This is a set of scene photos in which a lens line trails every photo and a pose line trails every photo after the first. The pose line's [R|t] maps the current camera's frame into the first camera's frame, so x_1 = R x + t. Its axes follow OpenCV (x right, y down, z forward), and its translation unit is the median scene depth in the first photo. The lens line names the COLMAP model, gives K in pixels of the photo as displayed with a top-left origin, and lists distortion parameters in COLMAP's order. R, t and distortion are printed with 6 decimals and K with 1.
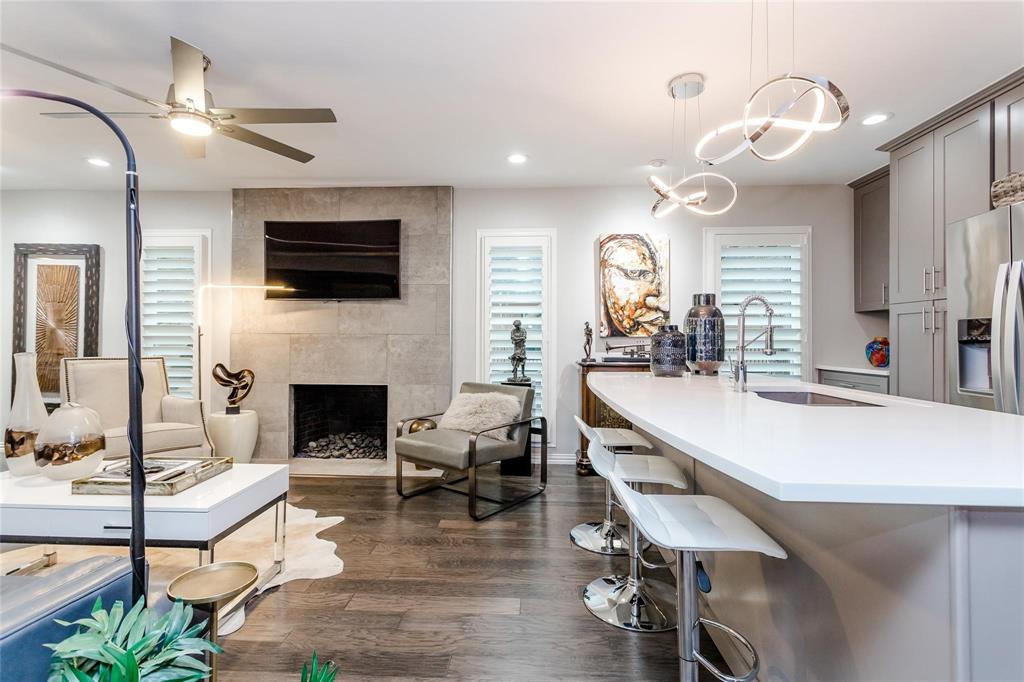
lens RADIAL K [[492.2, 0, 504.6], [0, 492.2, 335.3], [0, 0, 1]] dist [0.001914, 0.000578]
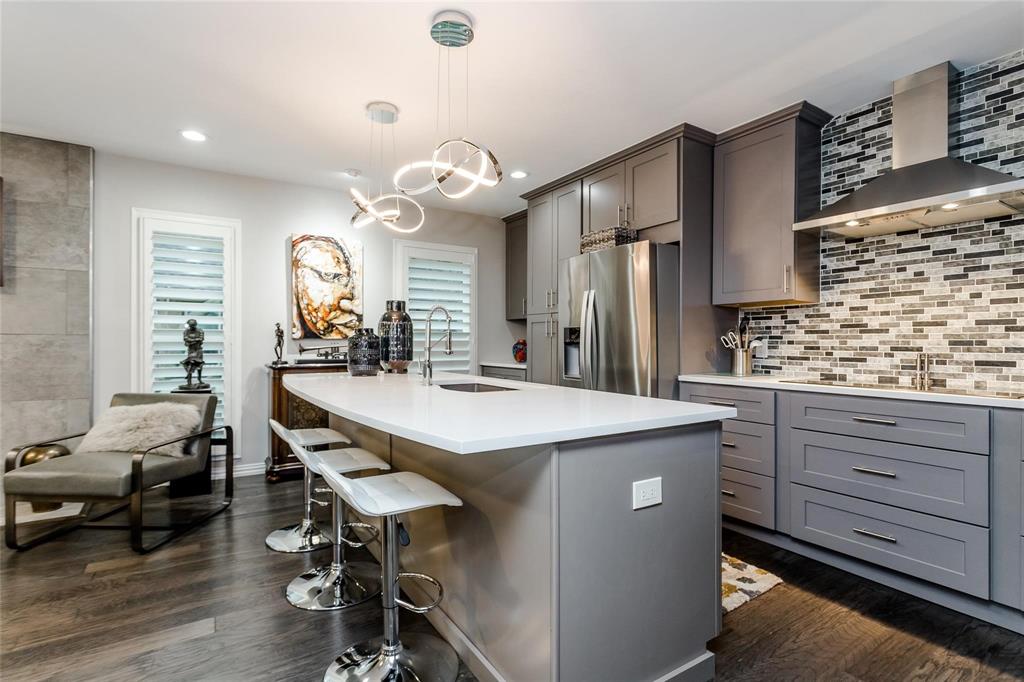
lens RADIAL K [[492.2, 0, 513.6], [0, 492.2, 344.0], [0, 0, 1]] dist [0.001914, 0.000578]
pose [[0.805594, -0.002680, 0.592462, -0.039483], [-0.006078, 0.999900, 0.012787, -0.001450], [-0.592437, -0.013902, 0.805497, -0.056309]]
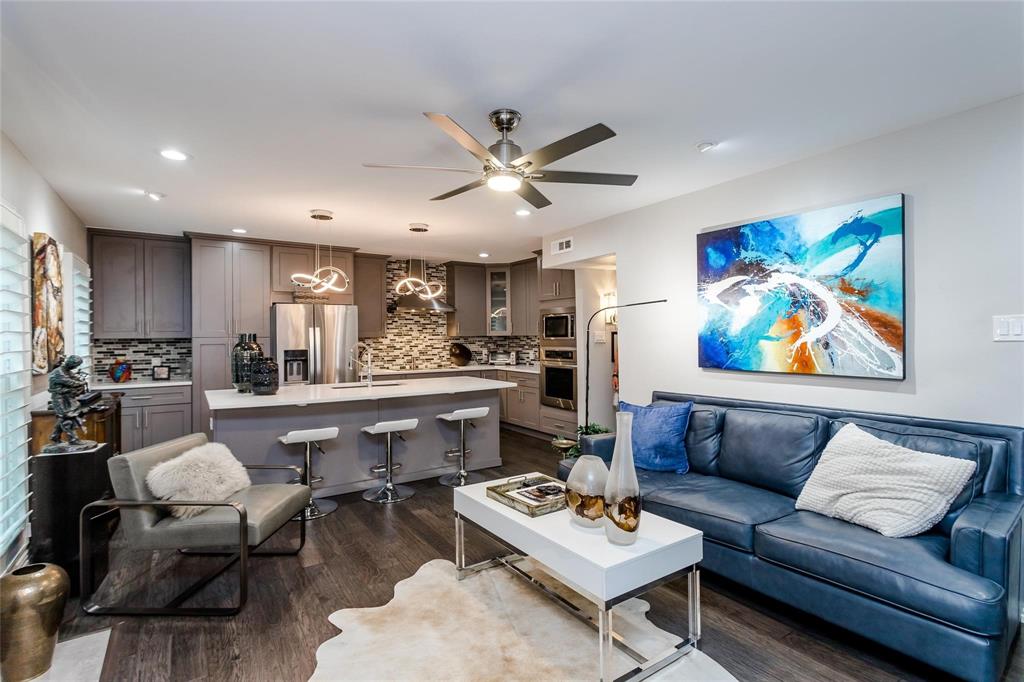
lens RADIAL K [[492.2, 0, 508.7], [0, 492.2, 337.4], [0, 0, 1]] dist [0.001914, 0.000578]
pose [[-0.611349, -0.004044, 0.791351, -1.110308], [-0.003807, 0.999990, 0.002169, -0.077655], [-0.791352, -0.001687, -0.611359, 1.264783]]
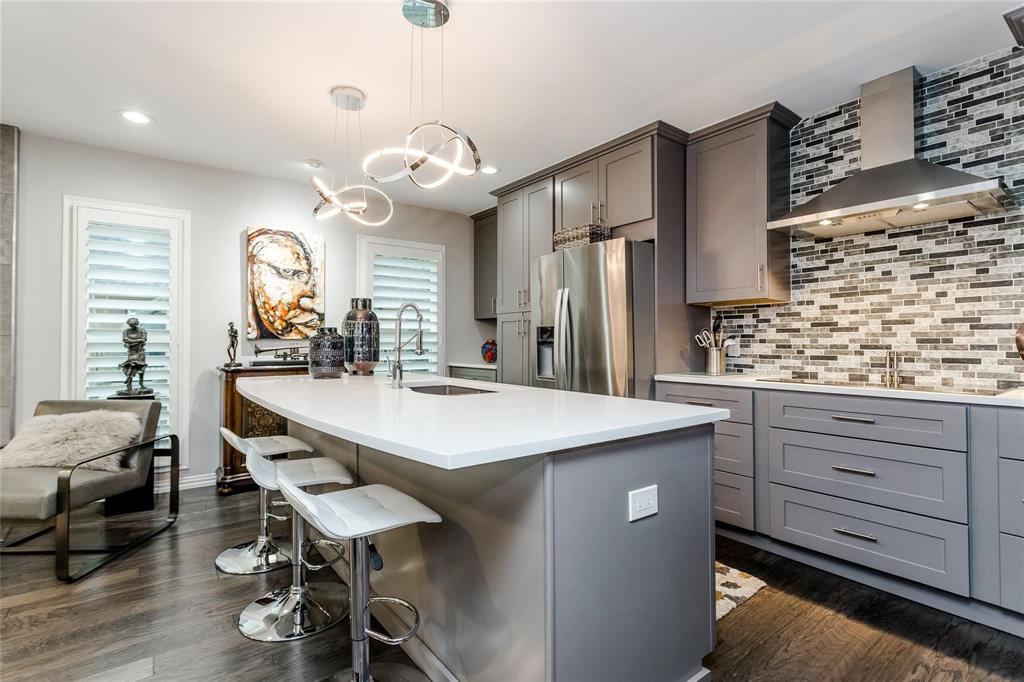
lens RADIAL K [[492.2, 0, 515.5], [0, 492.2, 335.6], [0, 0, 1]] dist [0.001914, 0.000578]
pose [[0.757634, 0.005332, 0.652657, -0.031142], [-0.002901, 0.999984, -0.004803, 0.000003], [-0.652673, 0.001746, 0.757638, -0.015101]]
